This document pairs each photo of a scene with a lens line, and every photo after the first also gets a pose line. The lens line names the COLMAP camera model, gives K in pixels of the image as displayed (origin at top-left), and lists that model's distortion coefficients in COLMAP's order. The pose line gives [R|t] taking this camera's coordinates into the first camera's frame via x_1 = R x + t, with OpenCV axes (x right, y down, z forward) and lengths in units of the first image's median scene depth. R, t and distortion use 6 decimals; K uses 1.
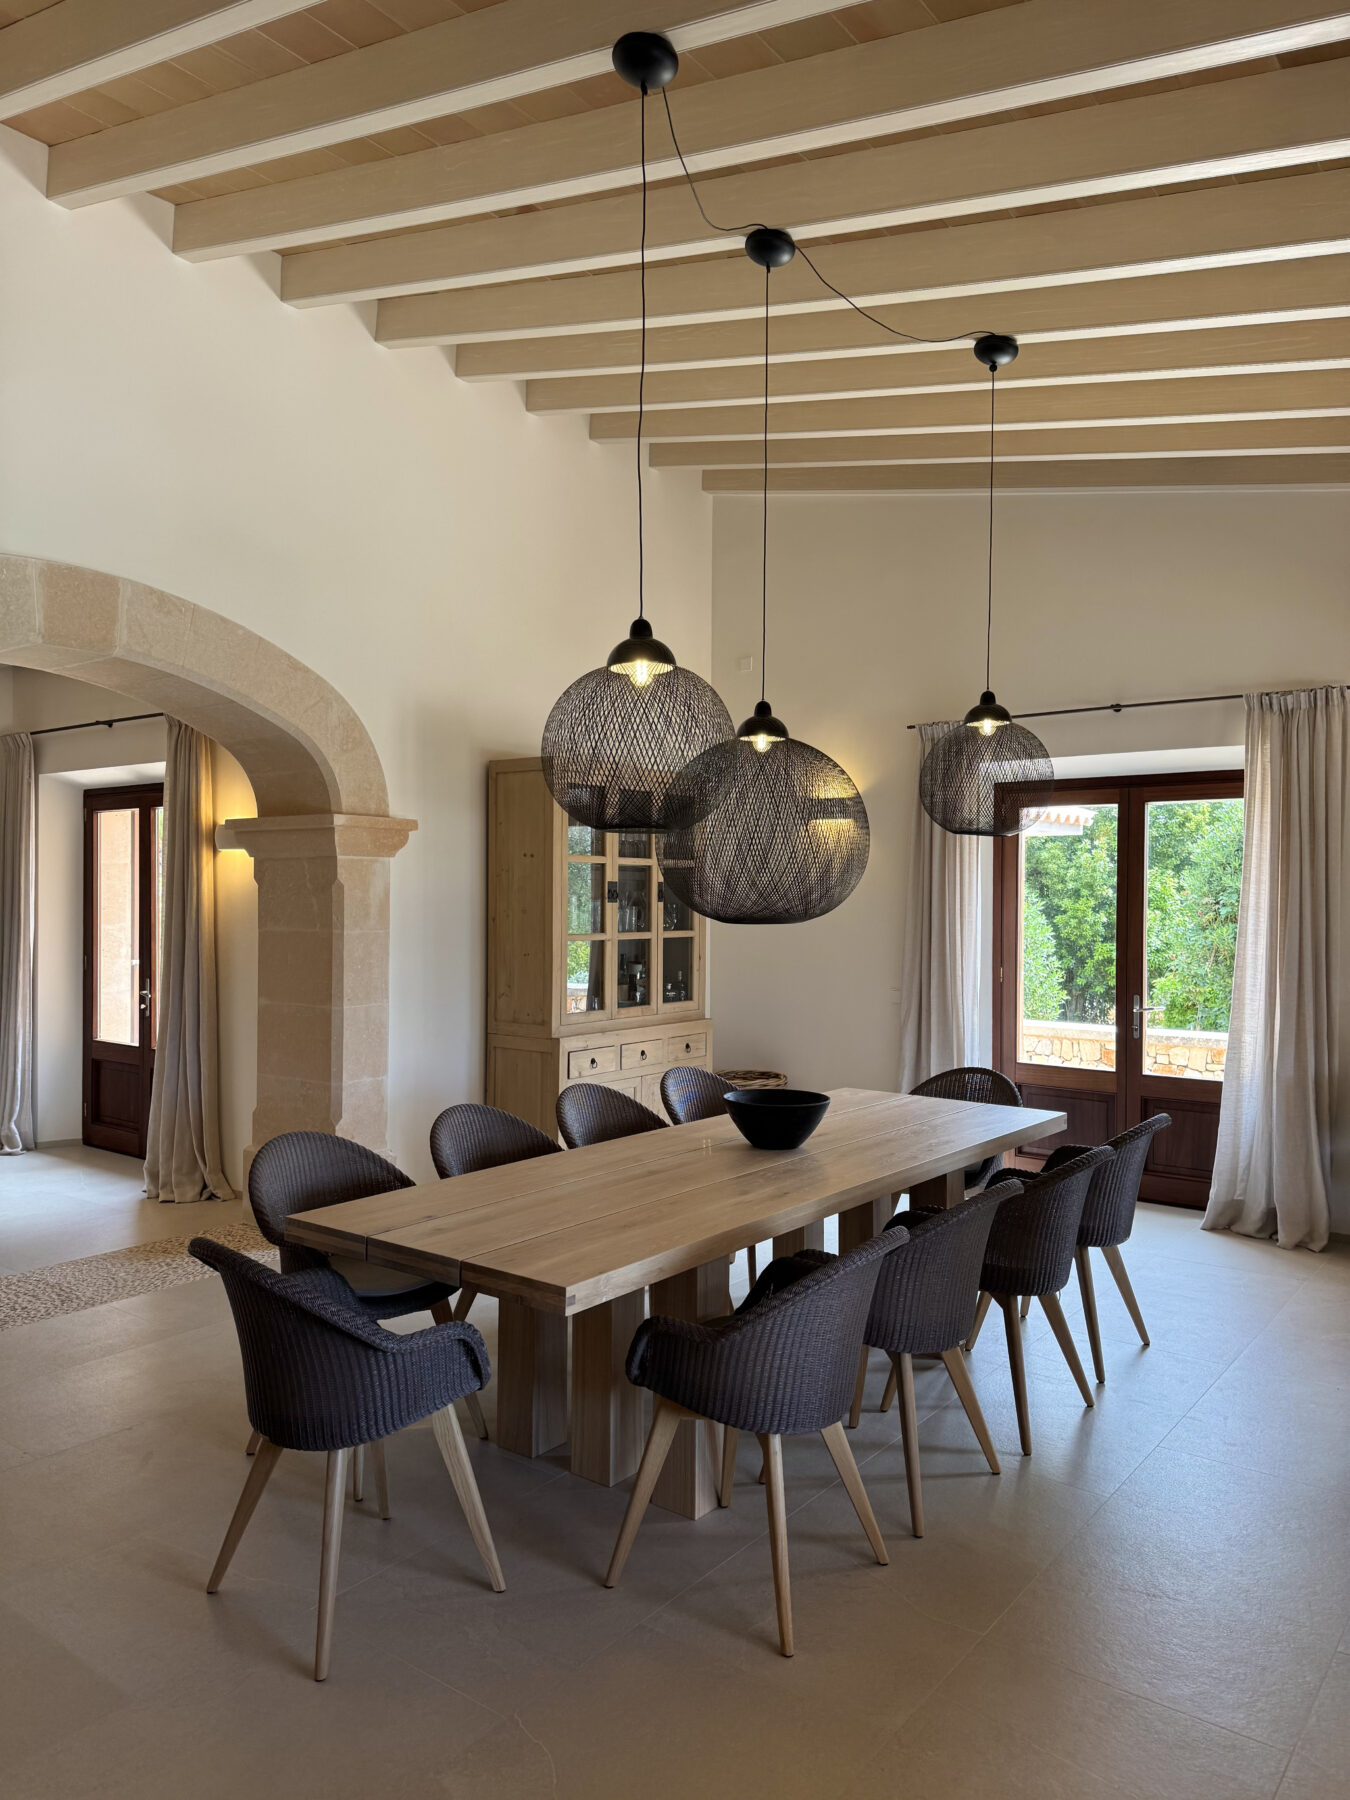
lens RADIAL K [[1263.2, 0, 675.0], [0, 1263.2, 900.0], [0, 0, 1]] dist [0.130015, -0.173045]
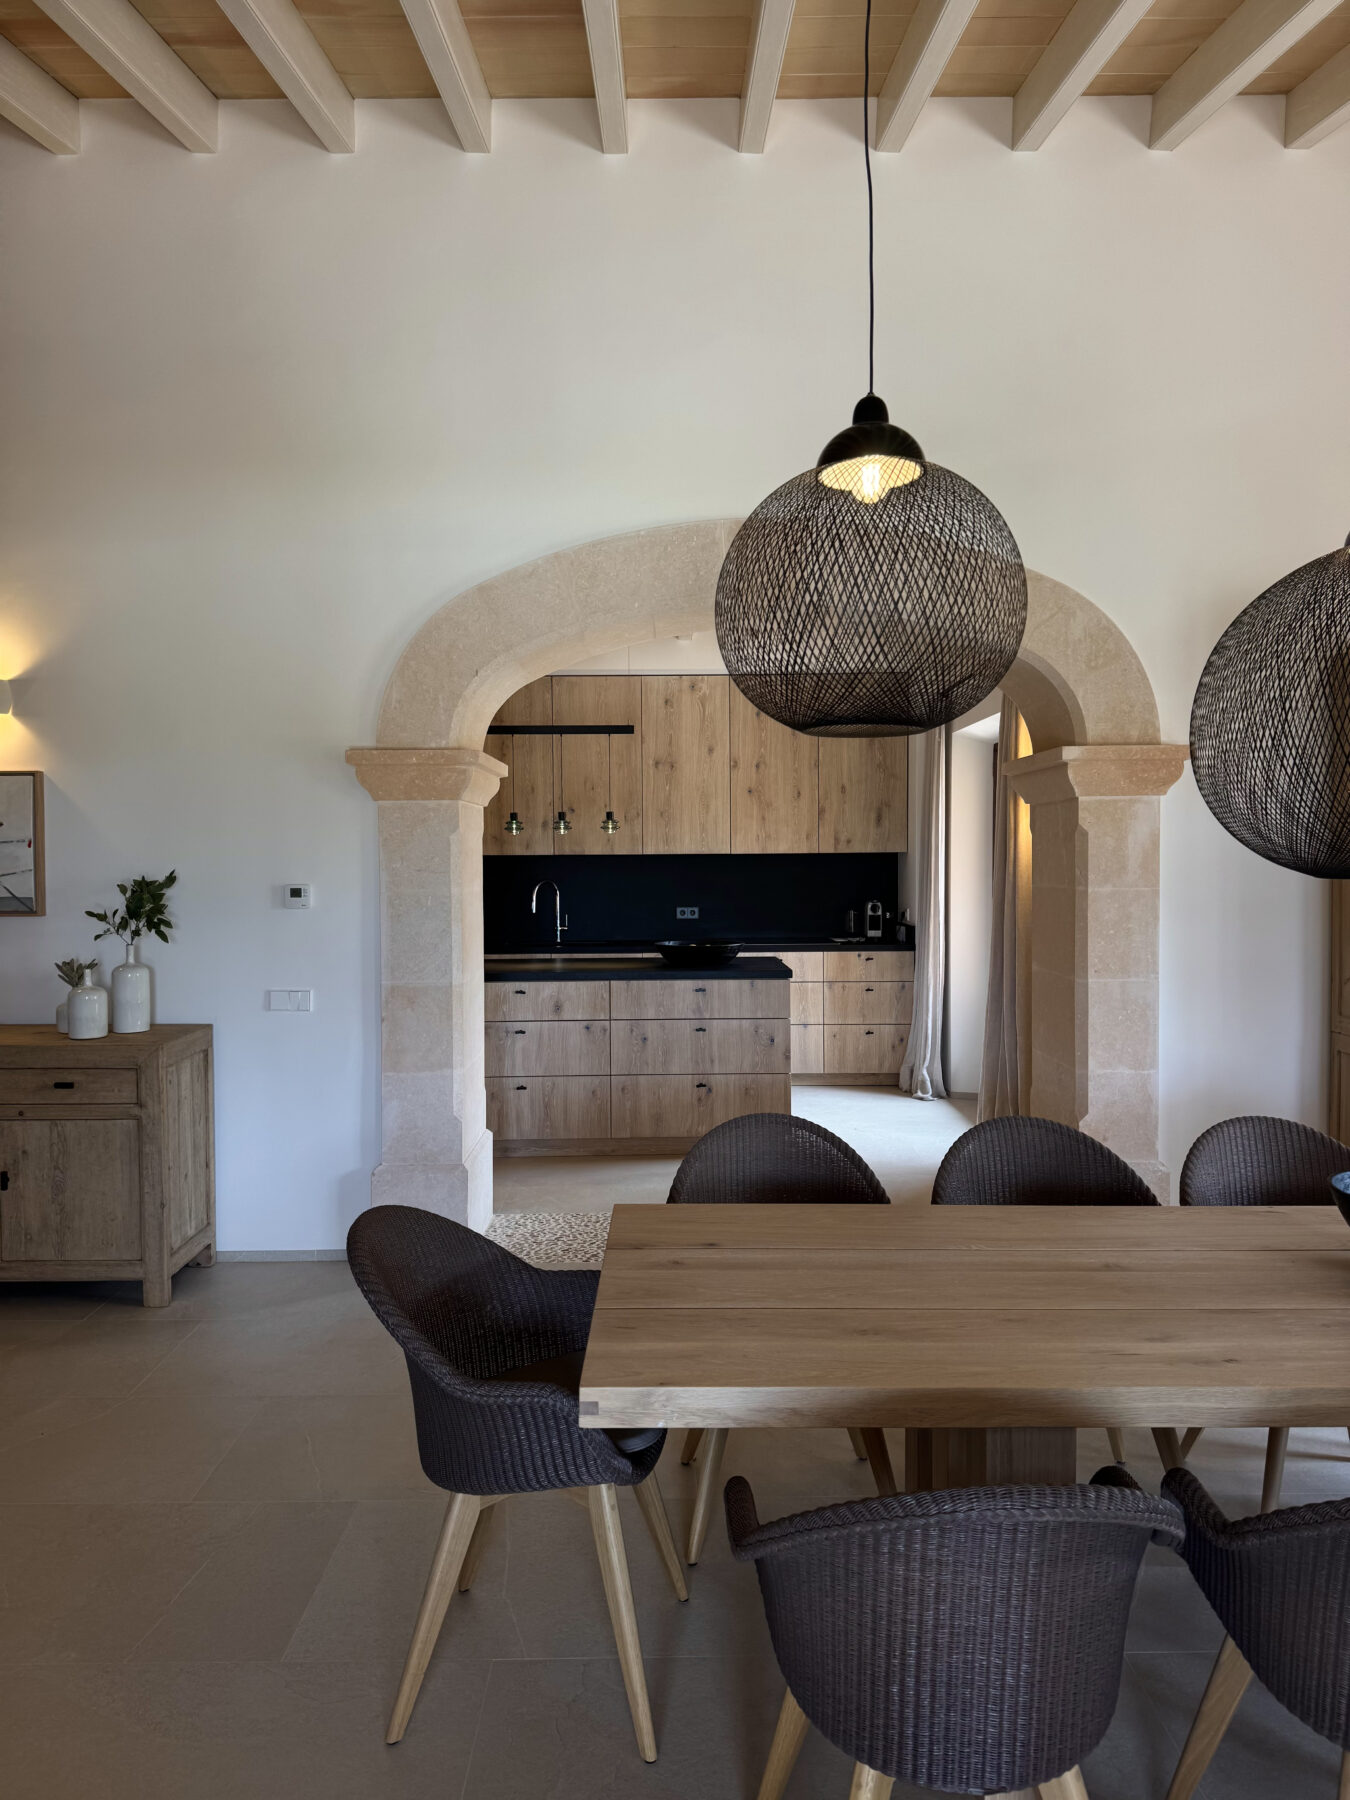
lens RADIAL K [[1263.2, 0, 675.0], [0, 1263.2, 900.0], [0, 0, 1]] dist [0.130015, -0.173045]
pose [[0.610228, 0.017364, -0.792036, 0.231692], [0.008393, 0.999562, 0.028380, 0.006410], [0.792181, -0.023966, 0.609815, 0.282433]]
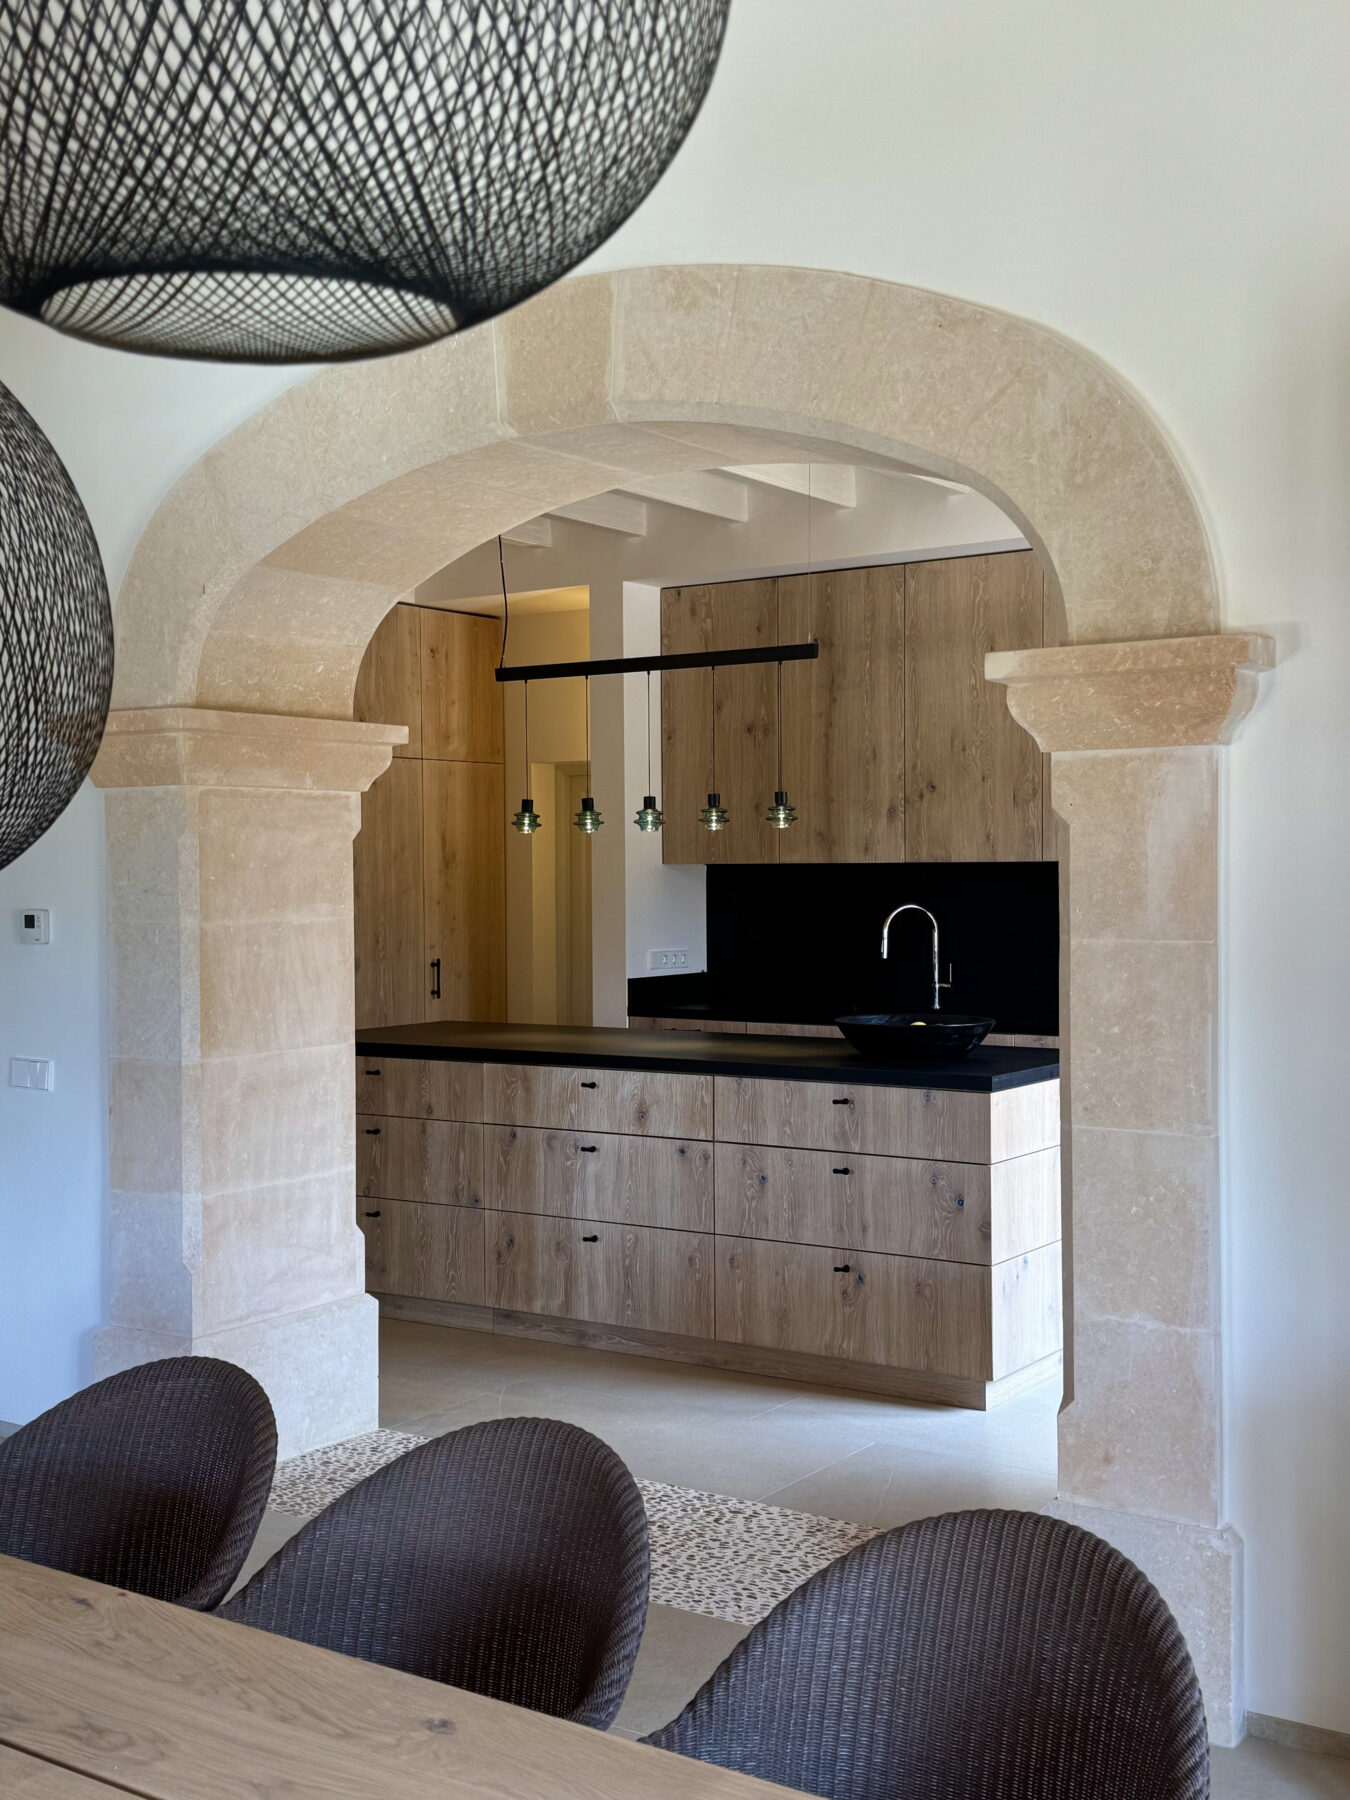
lens RADIAL K [[2024.1, 0, 677.3], [0, 2024.1, 923.6], [0, 0, 1]] dist [0.163665, -0.013687]
pose [[0.052489, 0.021856, -0.998382, 0.378374], [0.004975, 0.999742, 0.022148, 0.004814], [0.998609, -0.006129, 0.052366, 0.839077]]
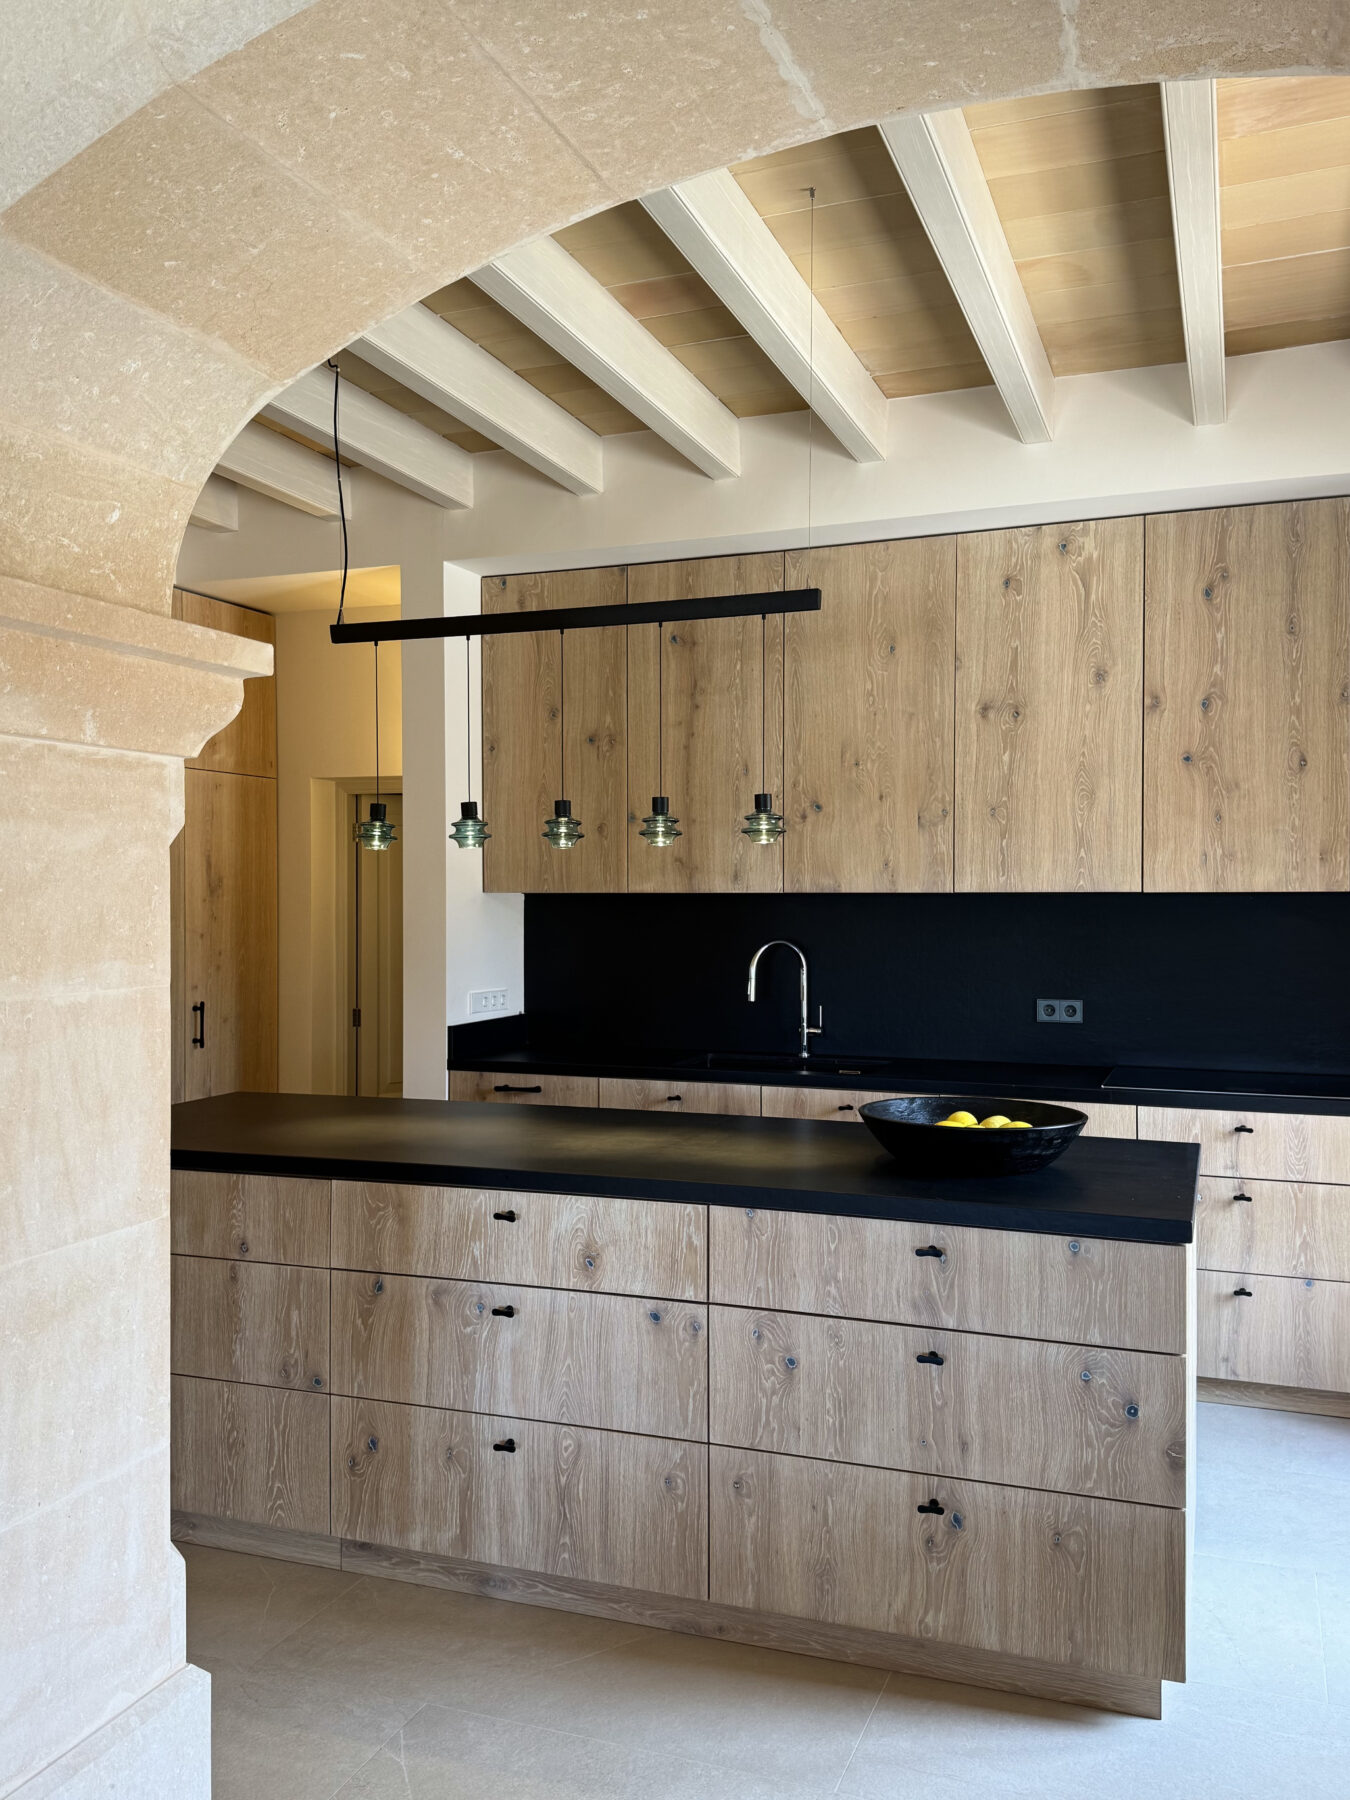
lens RADIAL K [[1474.6, 0, 668.7], [0, 1474.6, 910.1], [0, 0, 1]] dist [0.155398, -0.310173]
pose [[0.281874, 0.003837, -0.959444, -0.180881], [0.000243, 0.999992, 0.004071, 0.001285], [0.959452, -0.001381, 0.281870, 0.751330]]
